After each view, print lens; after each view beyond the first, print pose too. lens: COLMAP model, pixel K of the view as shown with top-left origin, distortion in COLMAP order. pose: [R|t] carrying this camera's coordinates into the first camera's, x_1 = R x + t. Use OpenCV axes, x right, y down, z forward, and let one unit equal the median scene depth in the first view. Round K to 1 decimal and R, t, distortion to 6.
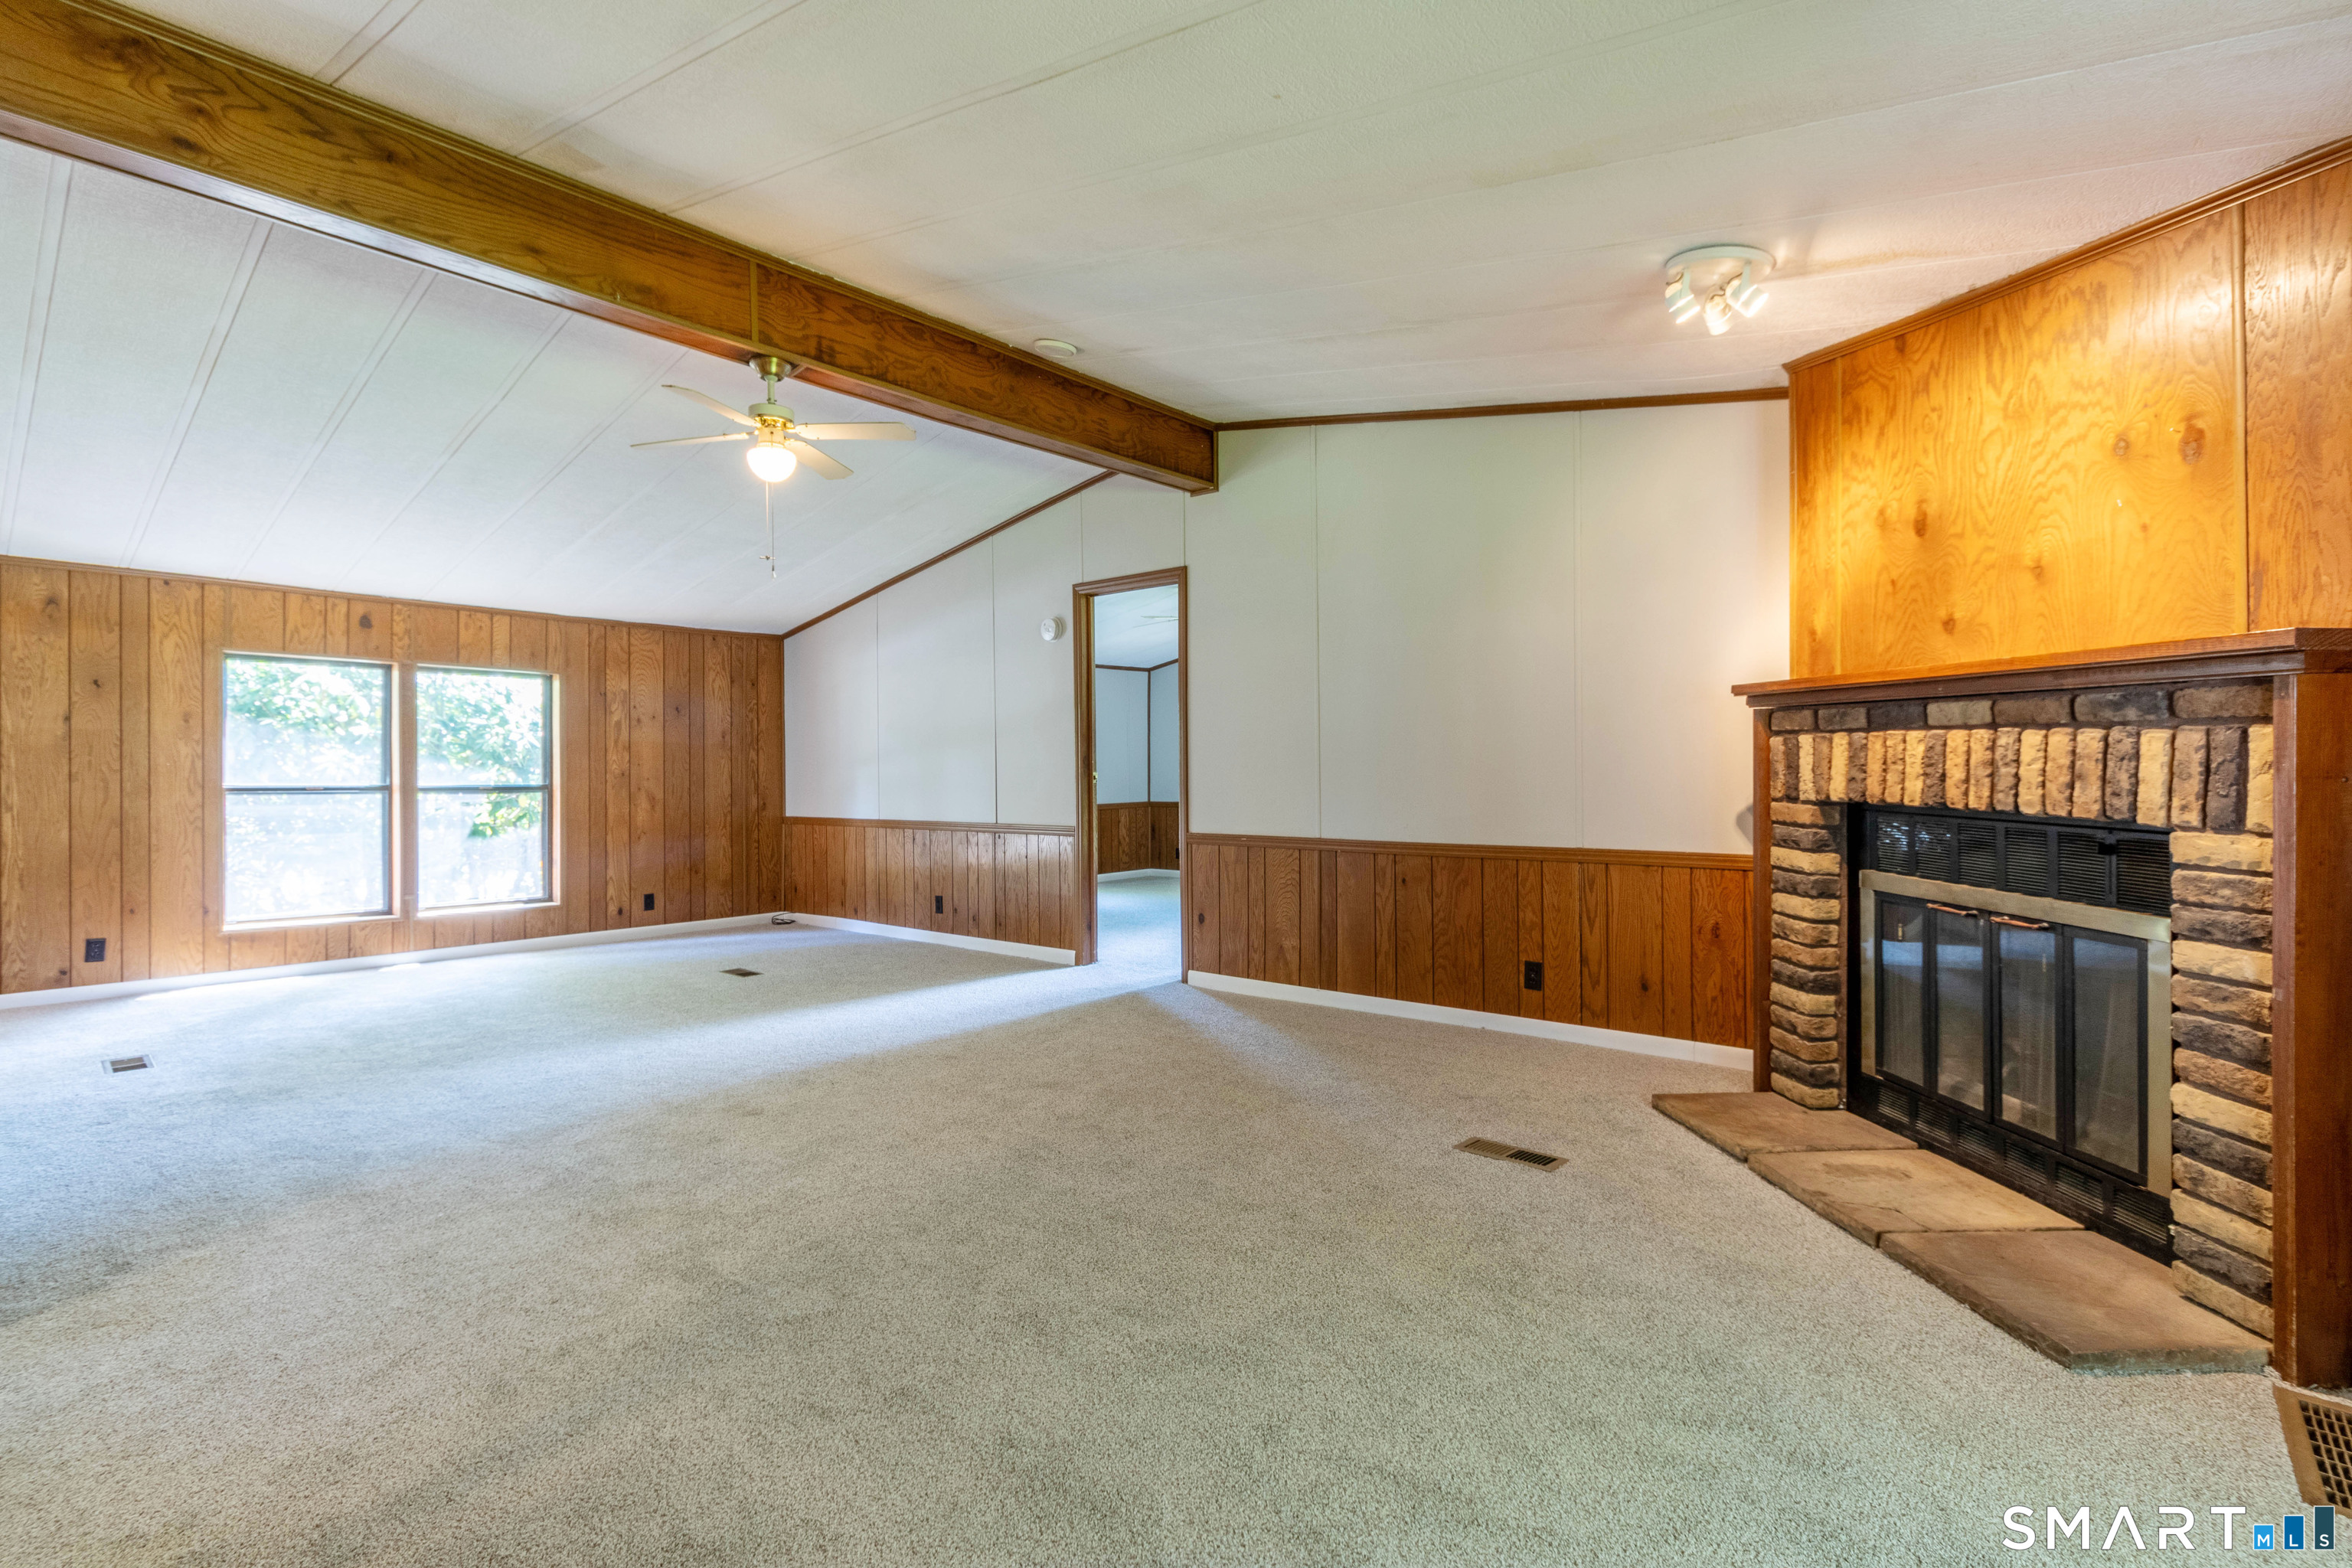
lens RADIAL K [[1085.3, 0, 1231.4], [0, 1085.3, 789.2], [0, 0, 1]] dist [0.000373, -0.000237]
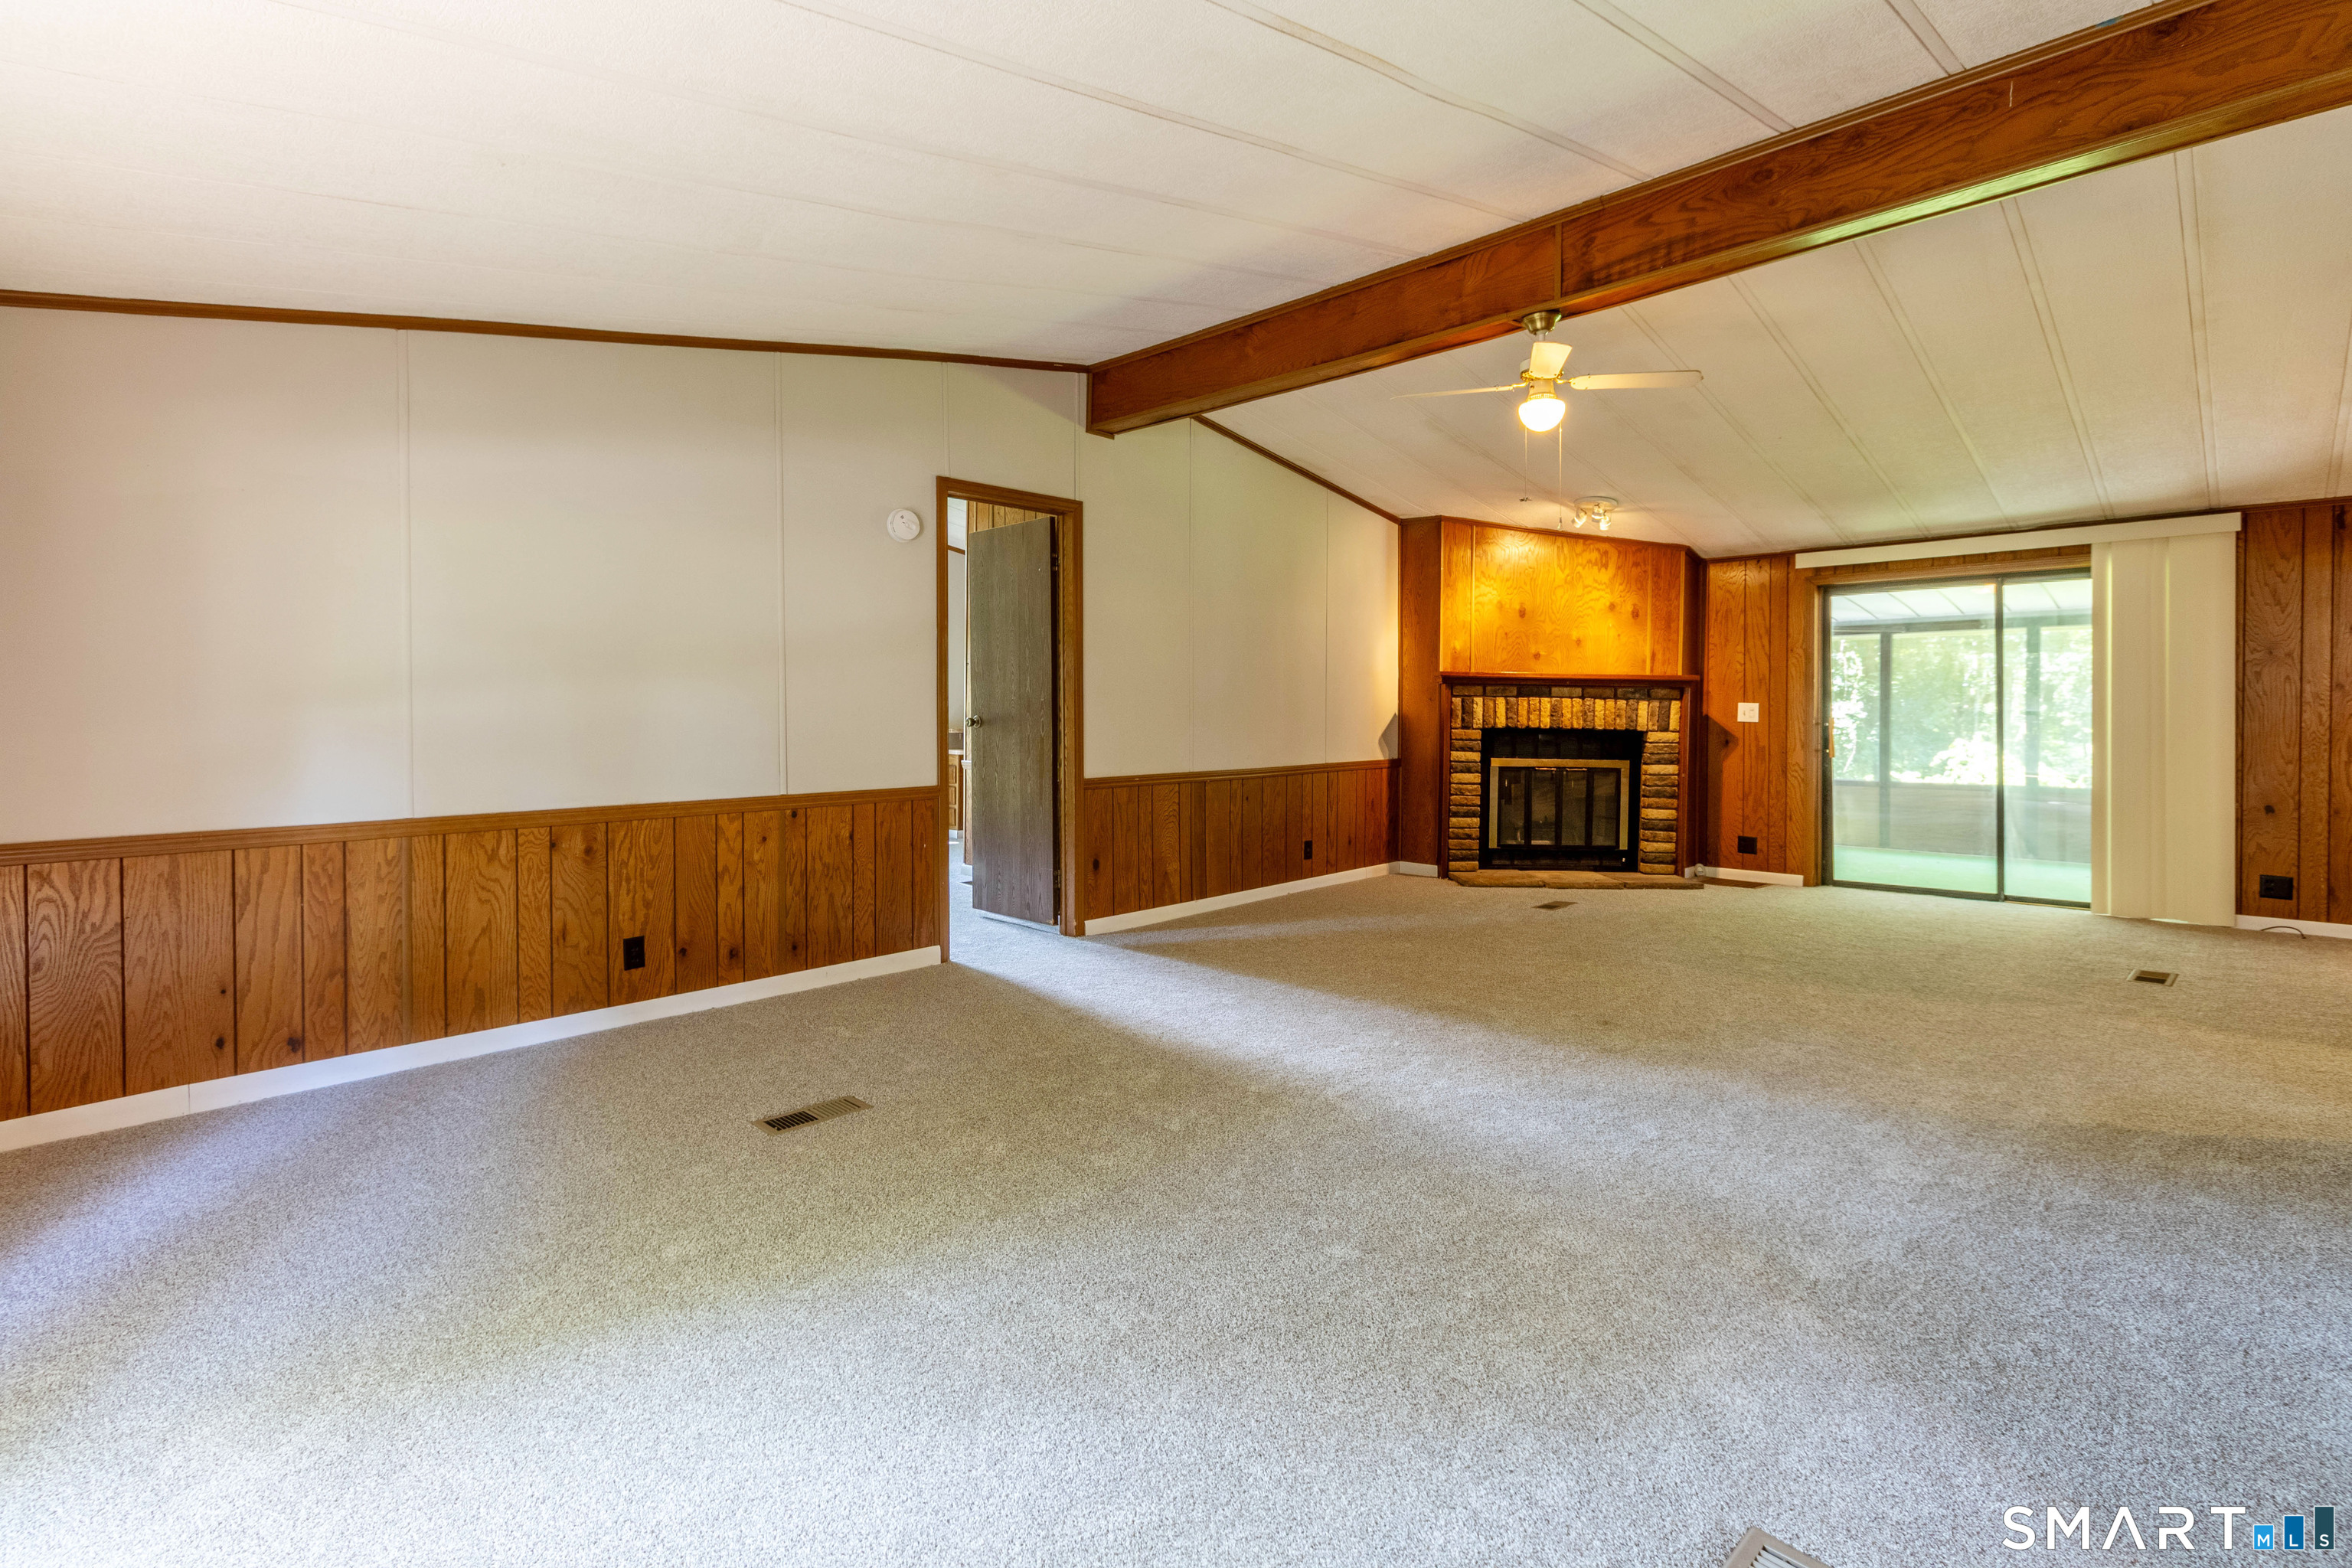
lens RADIAL K [[1085.3, 0, 1207.7], [0, 1085.3, 720.8], [0, 0, 1]] dist [0.000373, -0.000237]
pose [[0.081970, -0.002916, 0.996631, -1.798490], [0.018986, 0.999819, 0.001364, -0.018301], [-0.996454, 0.018810, 0.082010, 1.473091]]
